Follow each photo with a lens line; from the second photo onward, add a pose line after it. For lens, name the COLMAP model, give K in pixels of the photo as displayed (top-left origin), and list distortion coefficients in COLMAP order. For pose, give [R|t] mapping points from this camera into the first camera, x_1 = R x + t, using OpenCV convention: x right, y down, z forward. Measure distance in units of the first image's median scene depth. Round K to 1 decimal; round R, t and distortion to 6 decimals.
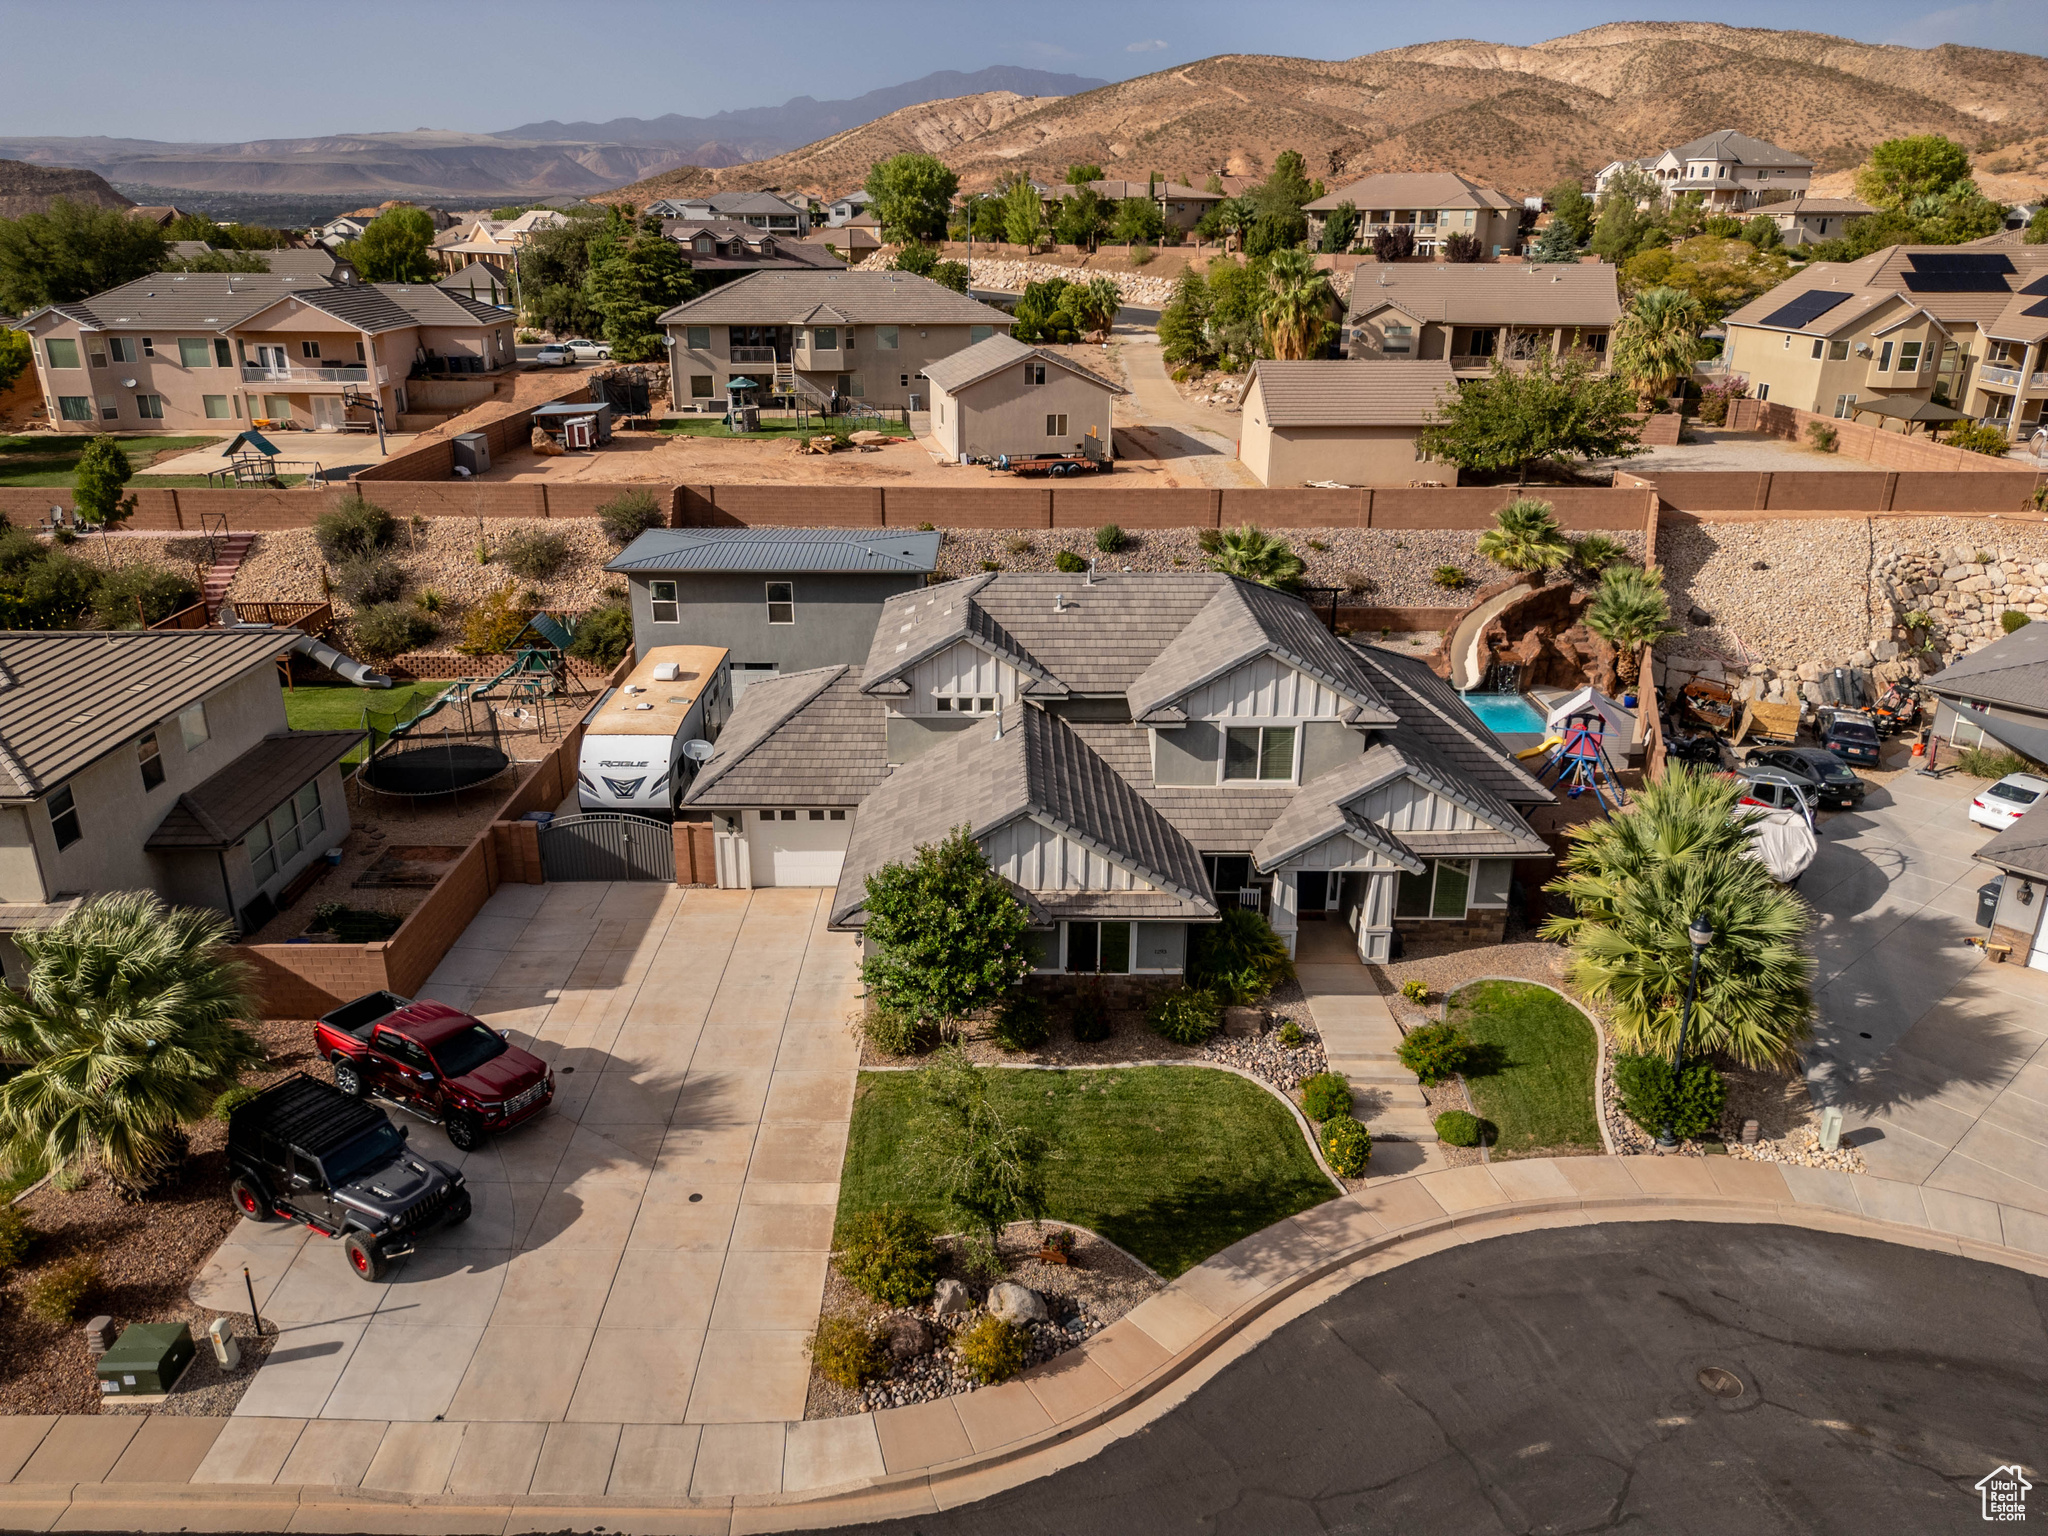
lens RADIAL K [[1442.9, 0, 1026.2], [0, 1442.9, 766.5], [0, 0, 1]] dist [0.065373, -0.062991]
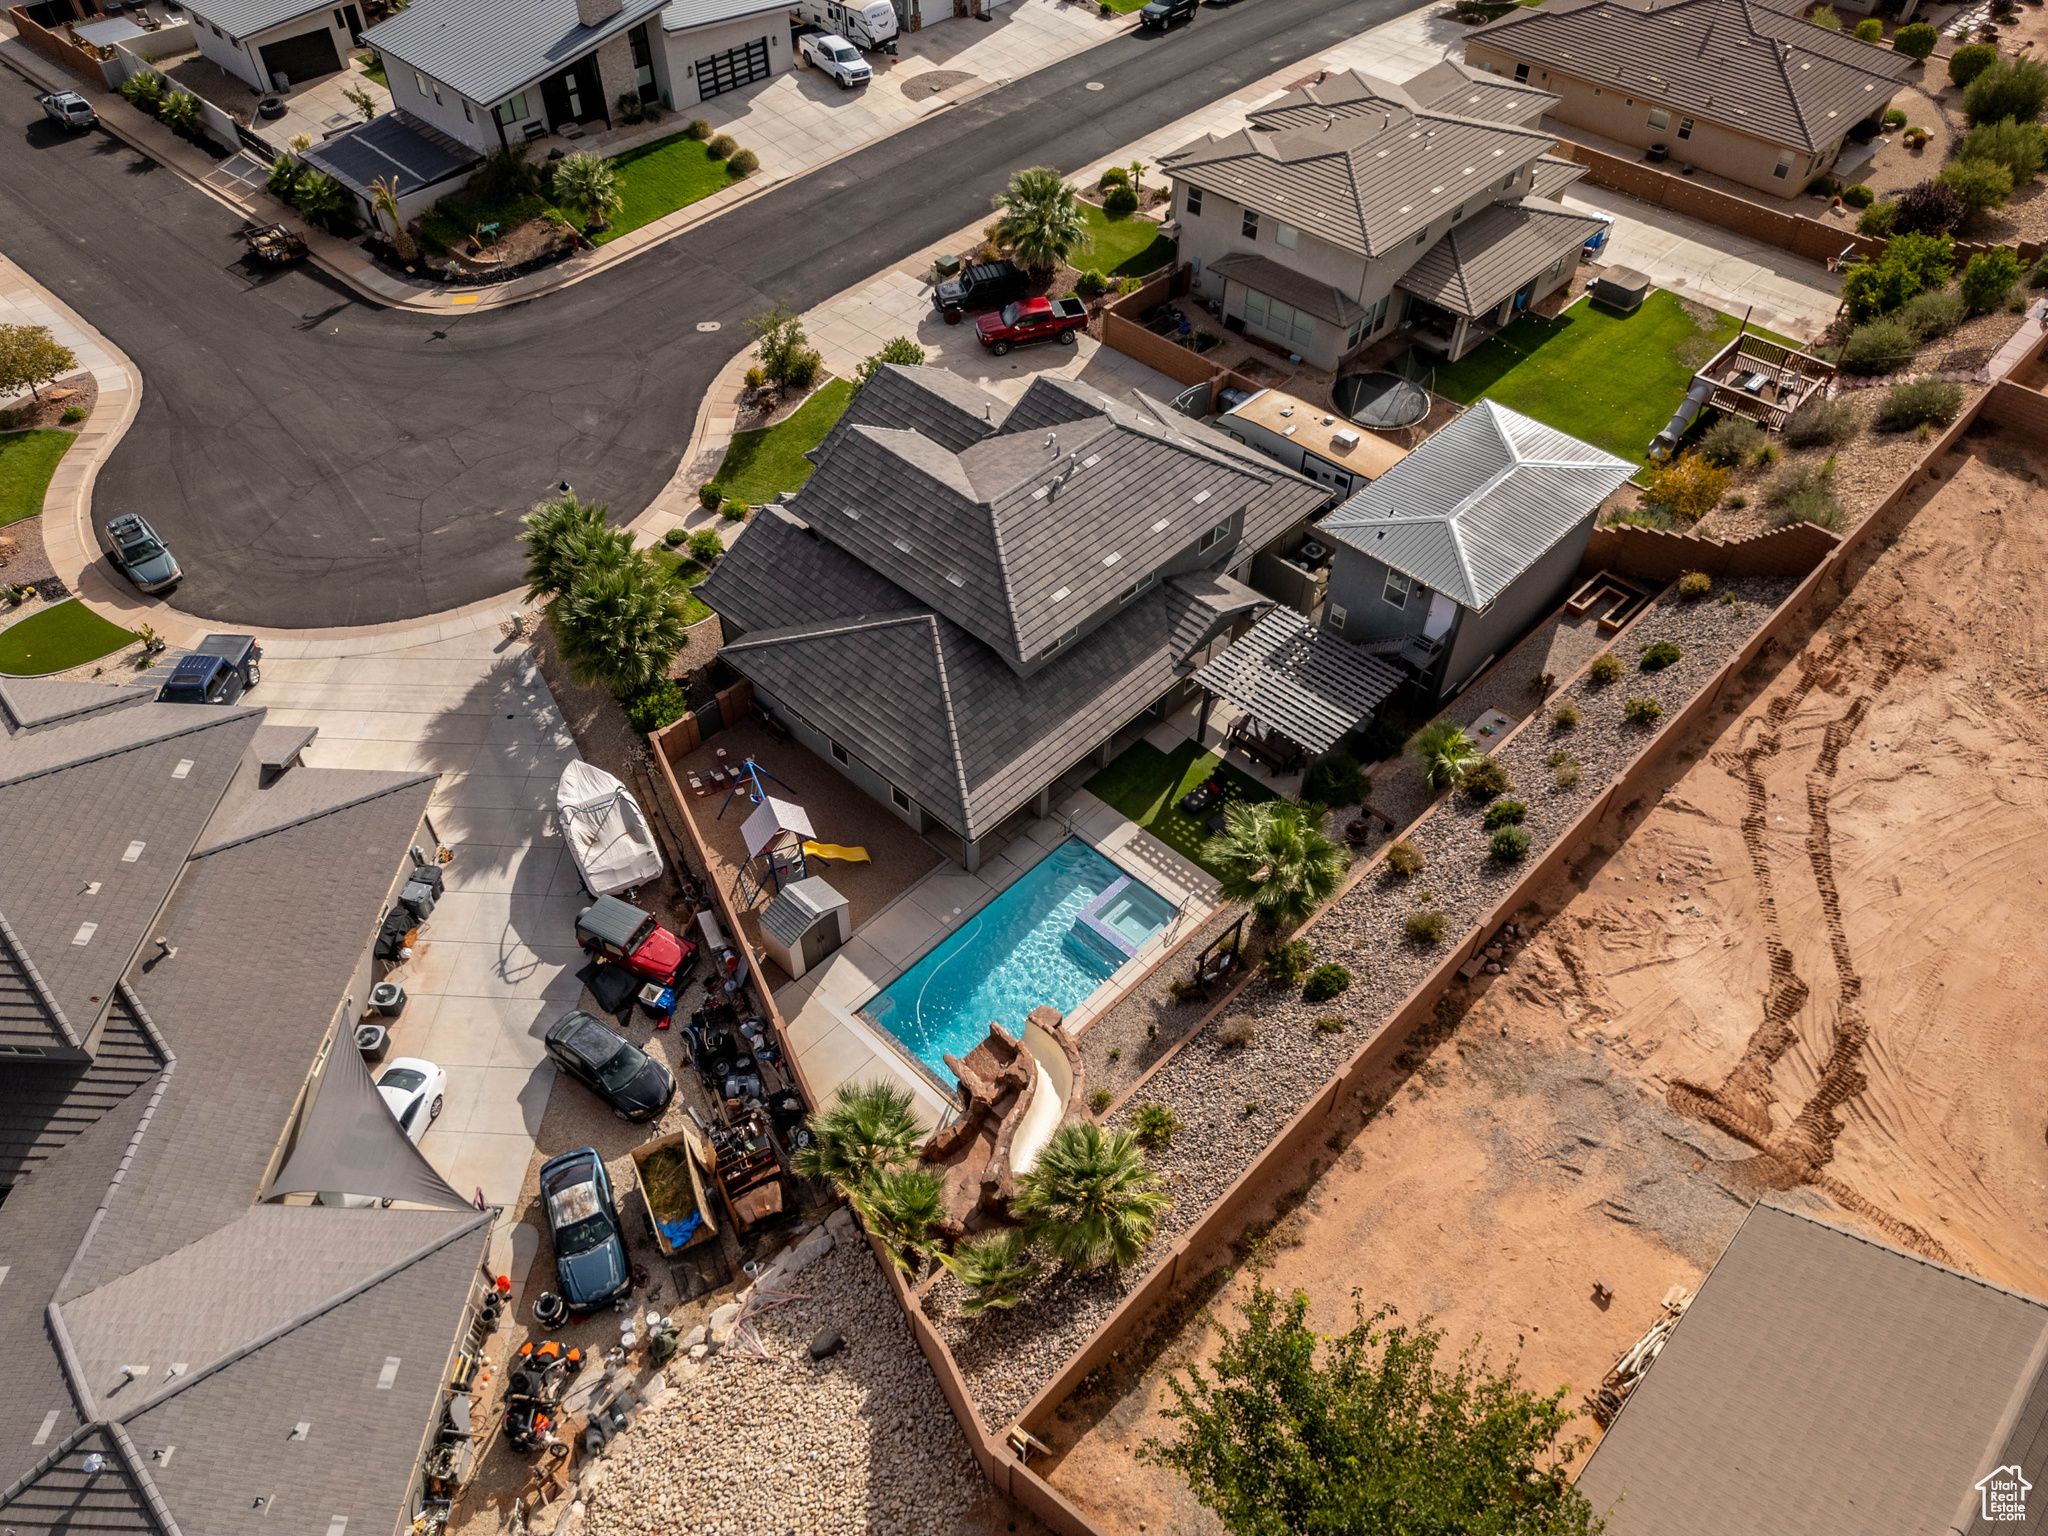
lens RADIAL K [[1442.9, 0, 1026.2], [0, 1442.9, 766.5], [0, 0, 1]] dist [0.065373, -0.062991]
pose [[-0.698854, 0.514635, -0.496743, 0.958572], [-0.267966, 0.455531, 0.848932, -1.233889], [0.663172, 0.726390, -0.180445, 1.636881]]
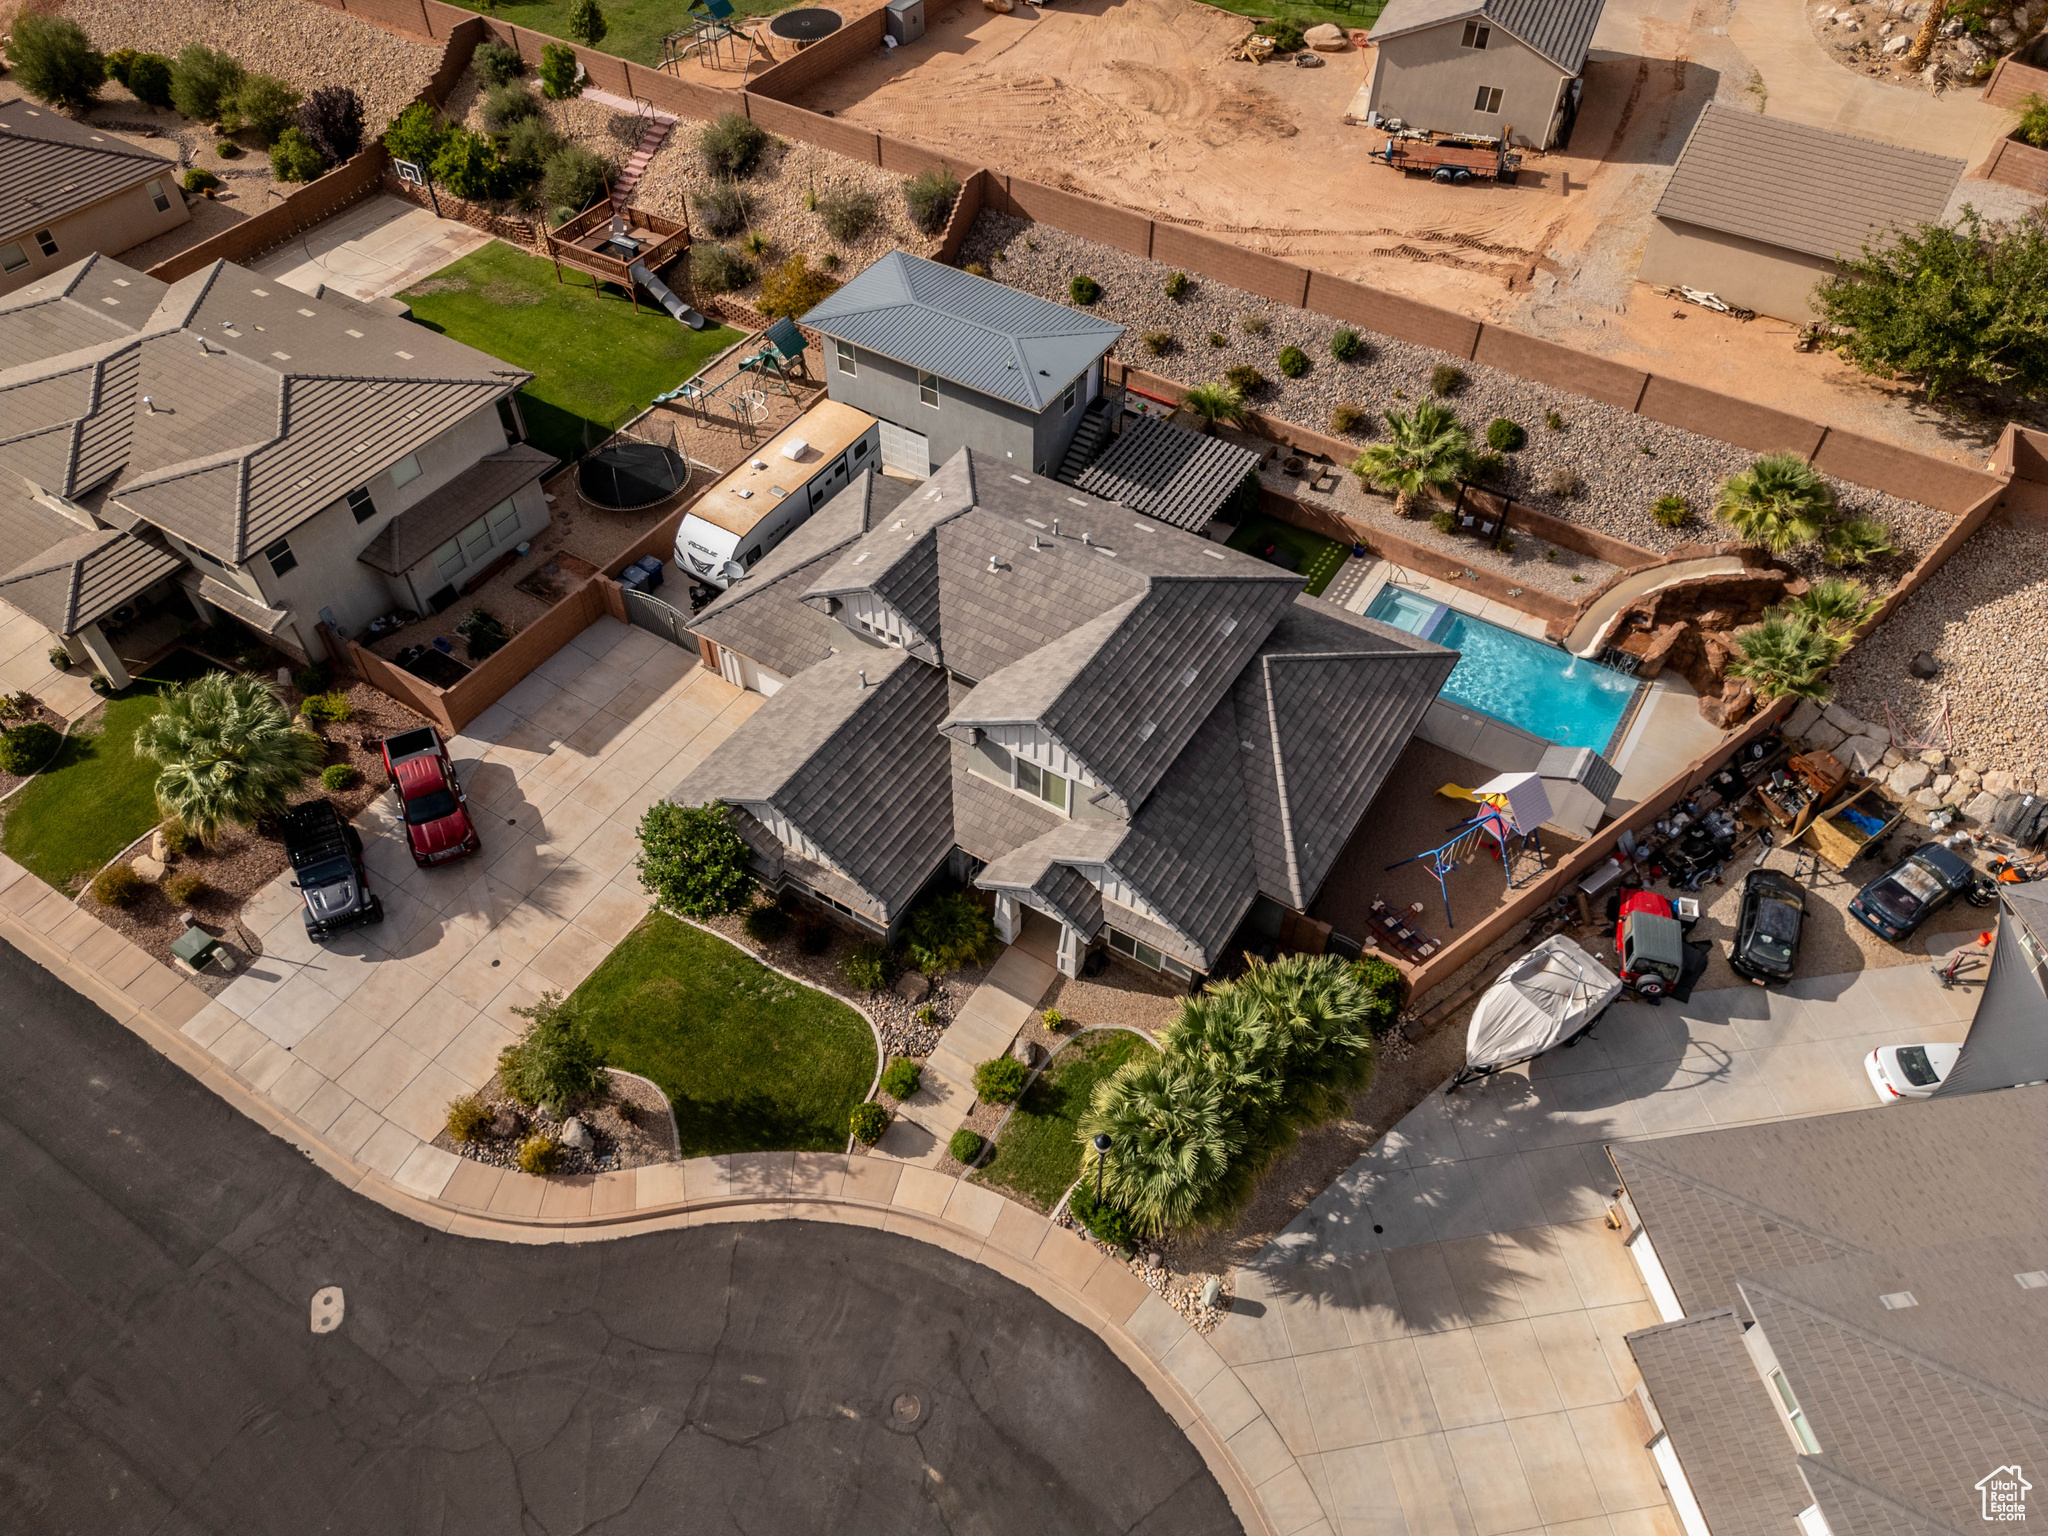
lens RADIAL K [[1442.9, 0, 1026.2], [0, 1442.9, 766.5], [0, 0, 1]] dist [0.065373, -0.062991]
pose [[0.840572, 0.403192, -0.361766, 0.587560], [-0.193132, 0.847009, 0.495253, -0.616963], [0.506101, -0.346427, 0.789842, 0.079148]]
